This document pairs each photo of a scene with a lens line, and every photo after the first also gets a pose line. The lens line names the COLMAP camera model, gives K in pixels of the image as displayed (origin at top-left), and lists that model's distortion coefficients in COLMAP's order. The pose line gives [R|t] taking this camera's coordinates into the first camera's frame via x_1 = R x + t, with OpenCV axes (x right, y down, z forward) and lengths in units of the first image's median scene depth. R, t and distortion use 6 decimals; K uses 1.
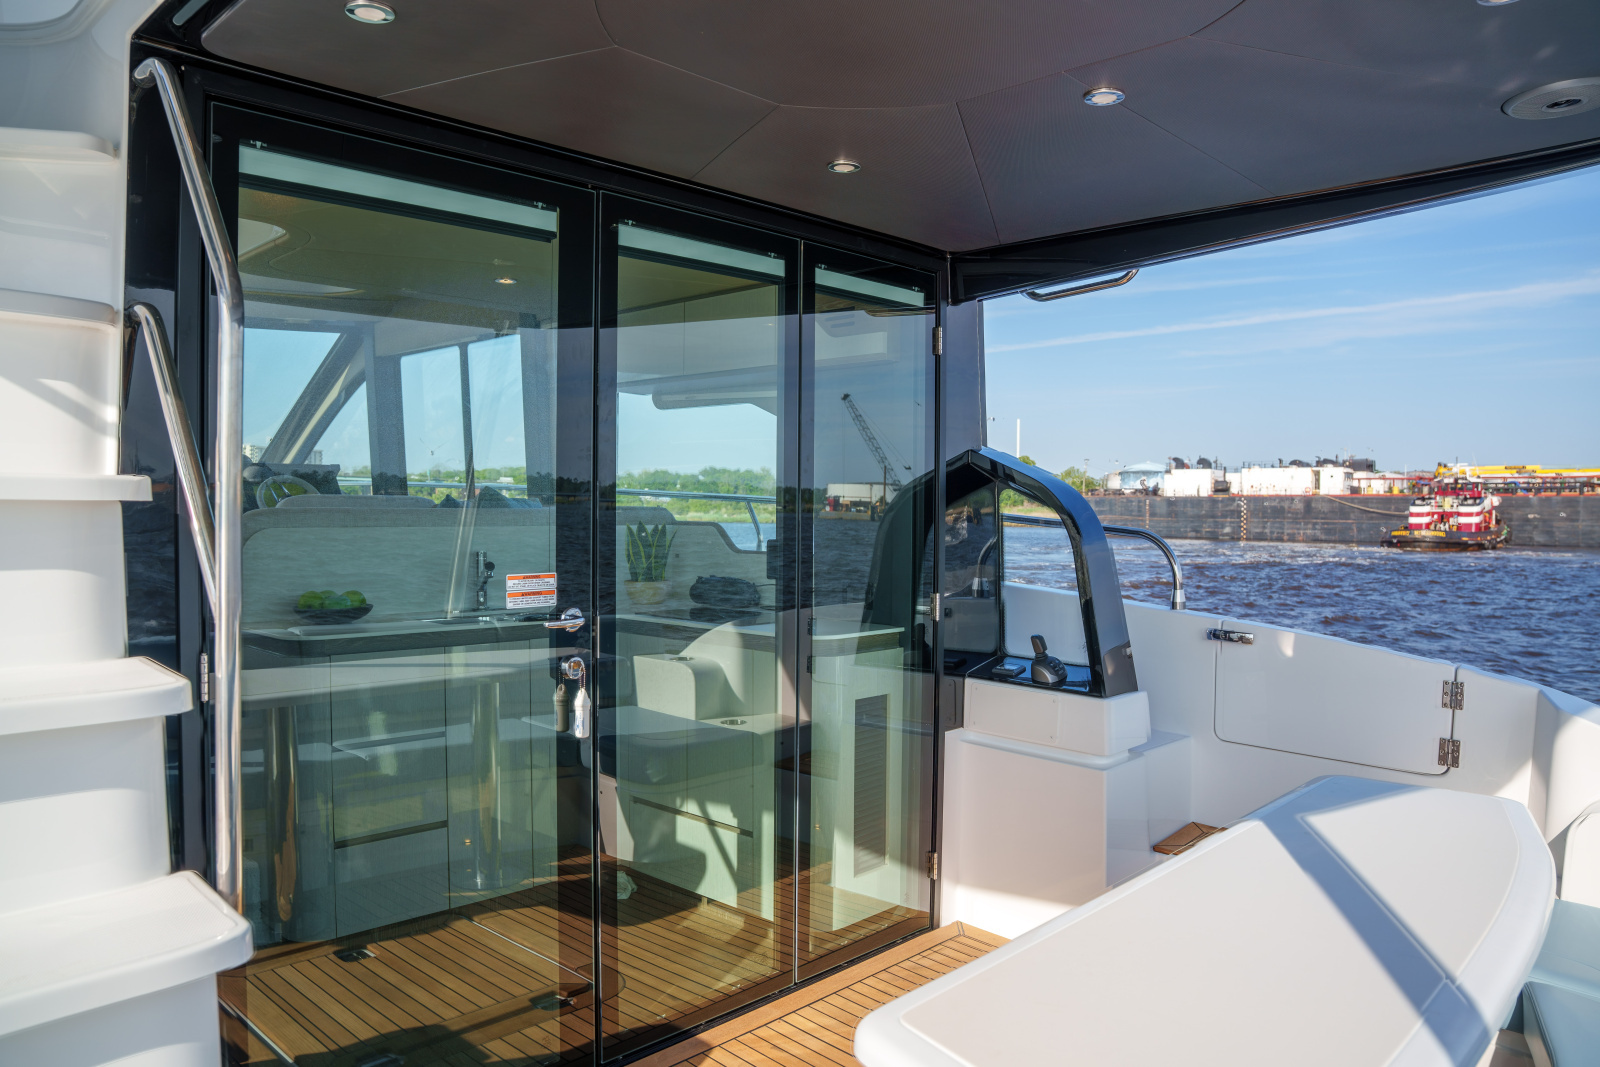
lens RADIAL K [[1066.9, 0, 800.0], [0, 1066.9, 533.5], [0, 0, 1]] dist [-0.003161, -0.003636]
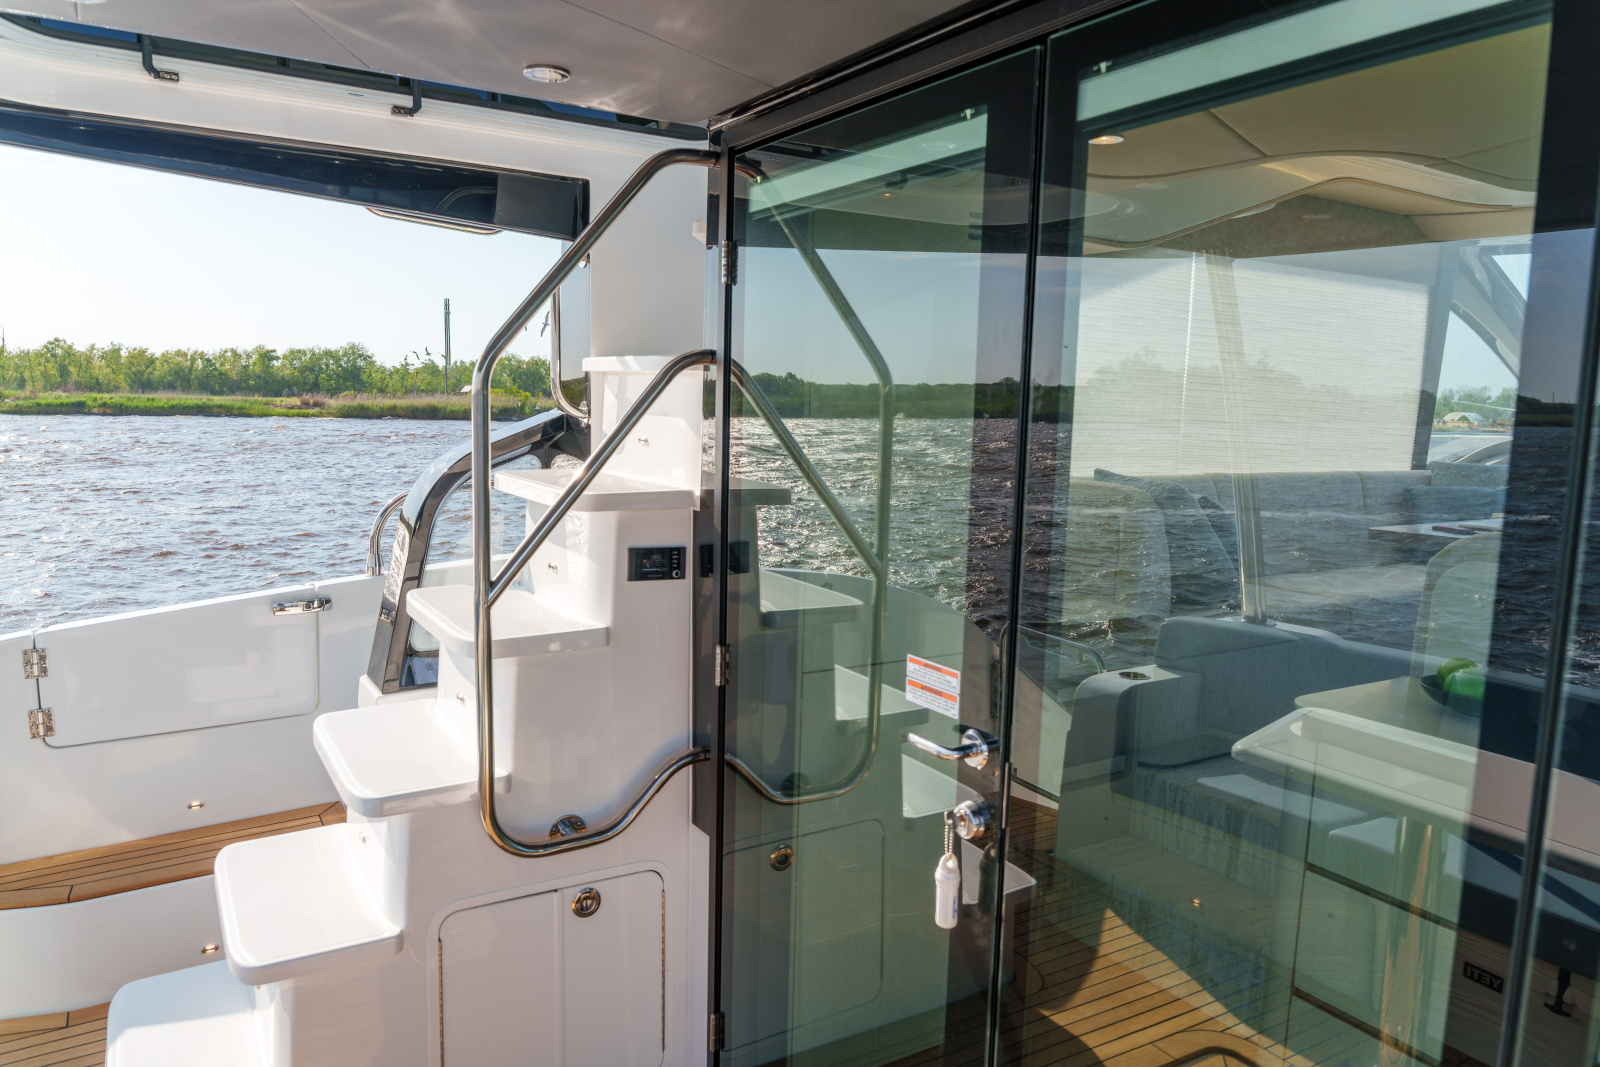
lens RADIAL K [[1101.9, 0, 800.0], [0, 1101.9, 533.5], [0, 0, 1]] dist [0.002525, 0.000084]
pose [[-0.225842, 0.127030, -0.965846, 0.455847], [-0.039755, 0.989434, 0.139428, -0.143421], [0.973352, 0.069886, -0.218405, 1.054909]]
